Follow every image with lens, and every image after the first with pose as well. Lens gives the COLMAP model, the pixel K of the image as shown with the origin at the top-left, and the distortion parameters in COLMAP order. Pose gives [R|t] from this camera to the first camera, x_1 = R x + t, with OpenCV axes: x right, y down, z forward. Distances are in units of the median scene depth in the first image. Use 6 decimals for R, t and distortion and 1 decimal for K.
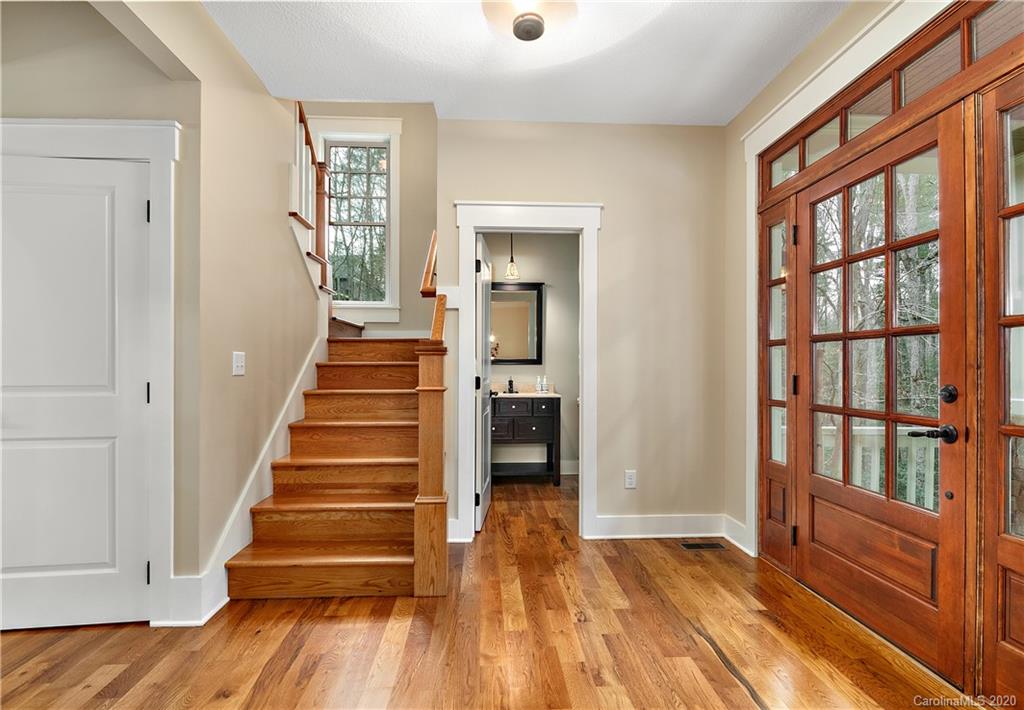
lens RADIAL K [[505.9, 0, 512.0], [0, 505.9, 355.0], [0, 0, 1]] dist [-0.000015, 0.000075]
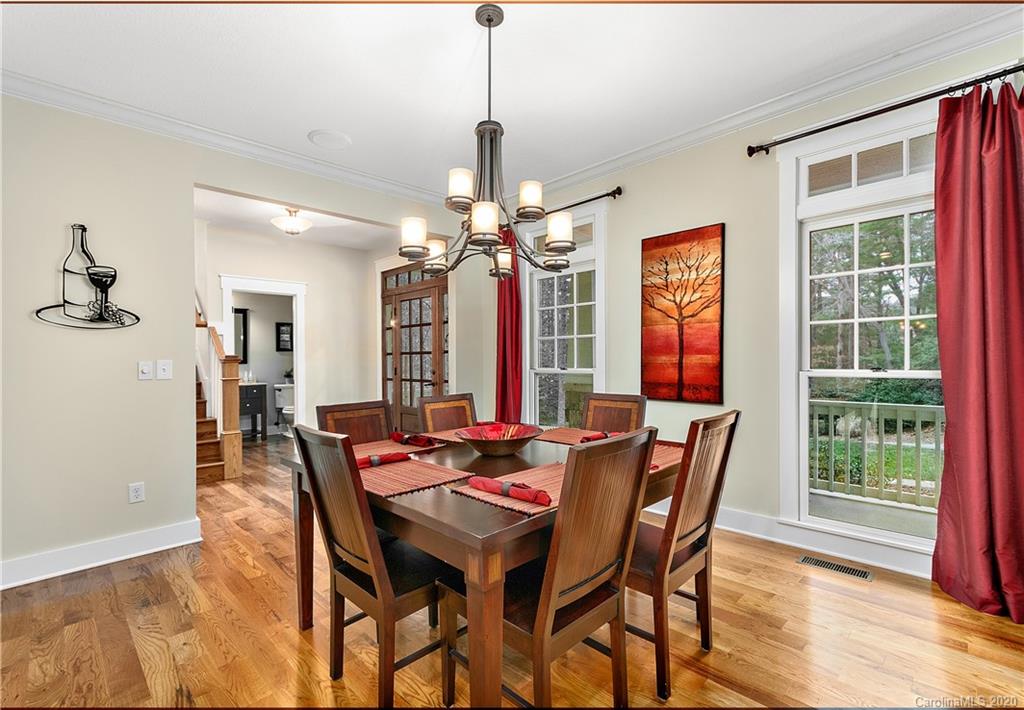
lens RADIAL K [[476.8, 0, 512.0], [0, 476.8, 355.0], [0, 0, 1]] dist [0.000588, -0.000012]
pose [[0.762053, -0.011965, 0.647404, -0.476165], [0.001021, 0.999850, 0.017277, -0.055066], [-0.647514, -0.012505, 0.761951, -1.059327]]
